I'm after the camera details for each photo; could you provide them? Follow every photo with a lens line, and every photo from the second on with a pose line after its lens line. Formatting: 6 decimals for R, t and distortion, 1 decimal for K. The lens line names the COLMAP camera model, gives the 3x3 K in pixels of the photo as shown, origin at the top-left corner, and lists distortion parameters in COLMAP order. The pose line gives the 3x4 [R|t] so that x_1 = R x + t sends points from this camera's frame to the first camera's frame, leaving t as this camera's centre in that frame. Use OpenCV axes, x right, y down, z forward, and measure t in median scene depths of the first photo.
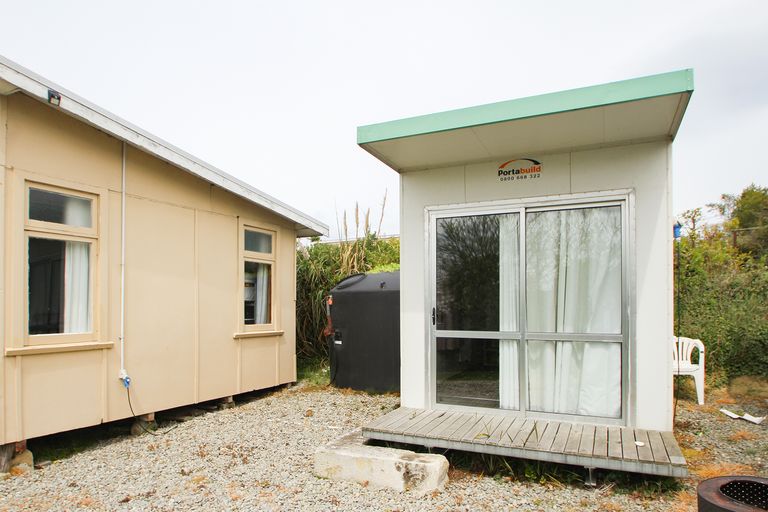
lens RADIAL K [[497.6, 0, 383.7], [0, 497.6, 287.6], [0, 0, 1]] dist [-0.007914, -0.005365]
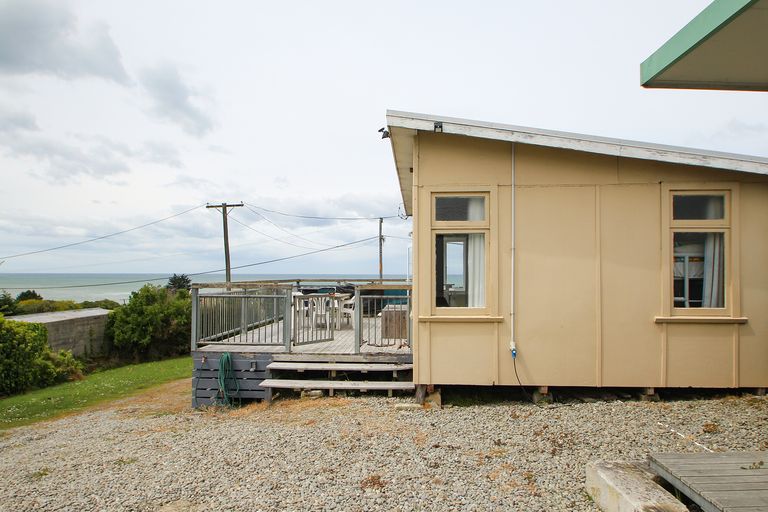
lens RADIAL K [[510.4, 0, 384.0], [0, 510.4, 256.0], [0, 0, 1]] dist [-0.005359, 0.001682]
pose [[0.415865, -0.031682, -0.908875, 0.381964], [0.033660, 0.999244, -0.019431, -0.016237], [0.908803, -0.022512, 0.416617, 0.231410]]
